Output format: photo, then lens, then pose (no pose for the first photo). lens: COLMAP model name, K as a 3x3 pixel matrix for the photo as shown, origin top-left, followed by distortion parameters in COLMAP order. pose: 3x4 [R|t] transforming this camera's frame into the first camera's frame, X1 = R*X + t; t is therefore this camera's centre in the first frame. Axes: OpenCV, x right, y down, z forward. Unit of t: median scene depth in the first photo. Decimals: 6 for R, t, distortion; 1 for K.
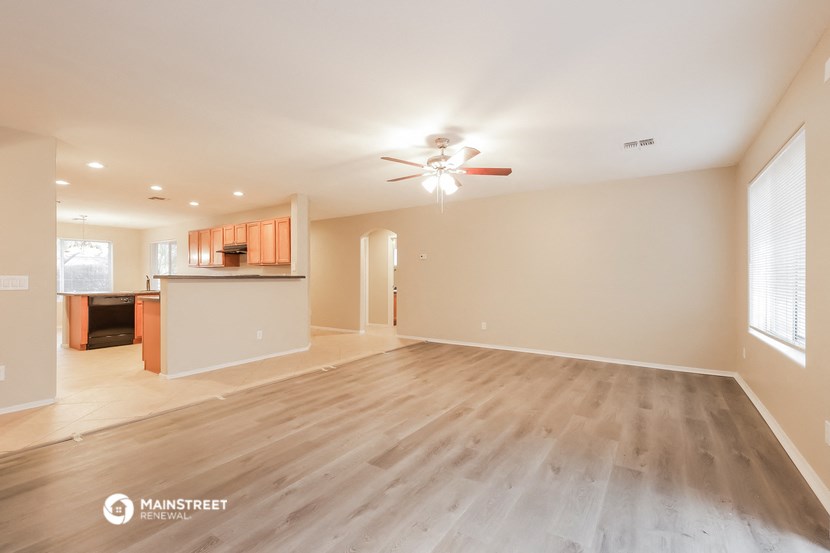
lens RADIAL K [[362.8, 0, 413.0], [0, 362.8, 282.0], [0, 0, 1]] dist [0.018623, -0.002169]
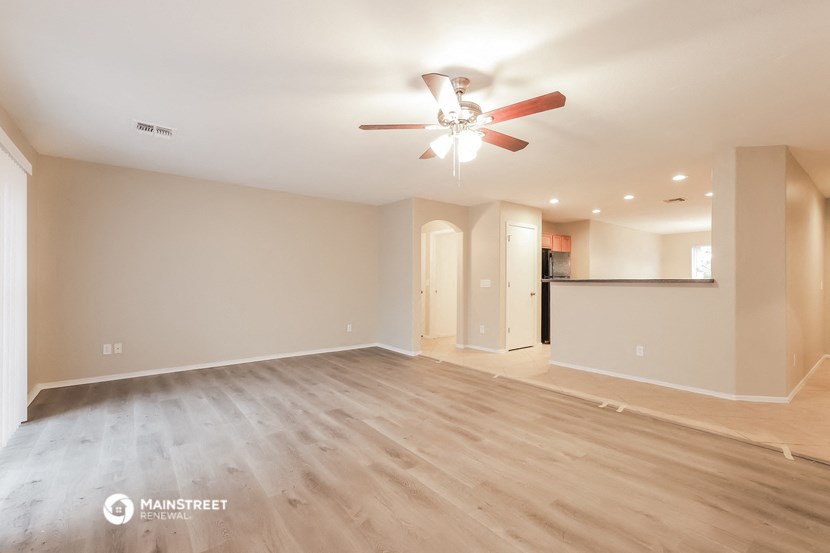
lens RADIAL K [[362.8, 0, 417.9], [0, 362.8, 277.4], [0, 0, 1]] dist [0.018623, -0.002169]
pose [[-0.297680, -0.008880, -0.954624, 0.873650], [-0.013626, 0.999894, -0.005052, -0.015606], [0.954568, 0.011503, -0.297770, 1.288908]]
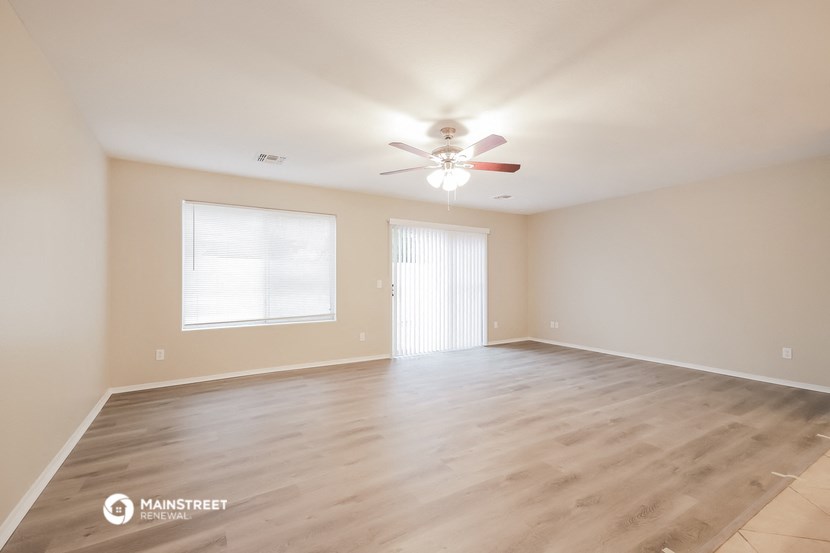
lens RADIAL K [[362.8, 0, 416.8], [0, 362.8, 279.6], [0, 0, 1]] dist [0.018623, -0.002169]
pose [[-0.915207, 0.003833, 0.402967, -0.240458], [0.006995, 0.999955, 0.006376, -0.029337], [-0.402924, 0.008654, -0.915192, 2.117552]]
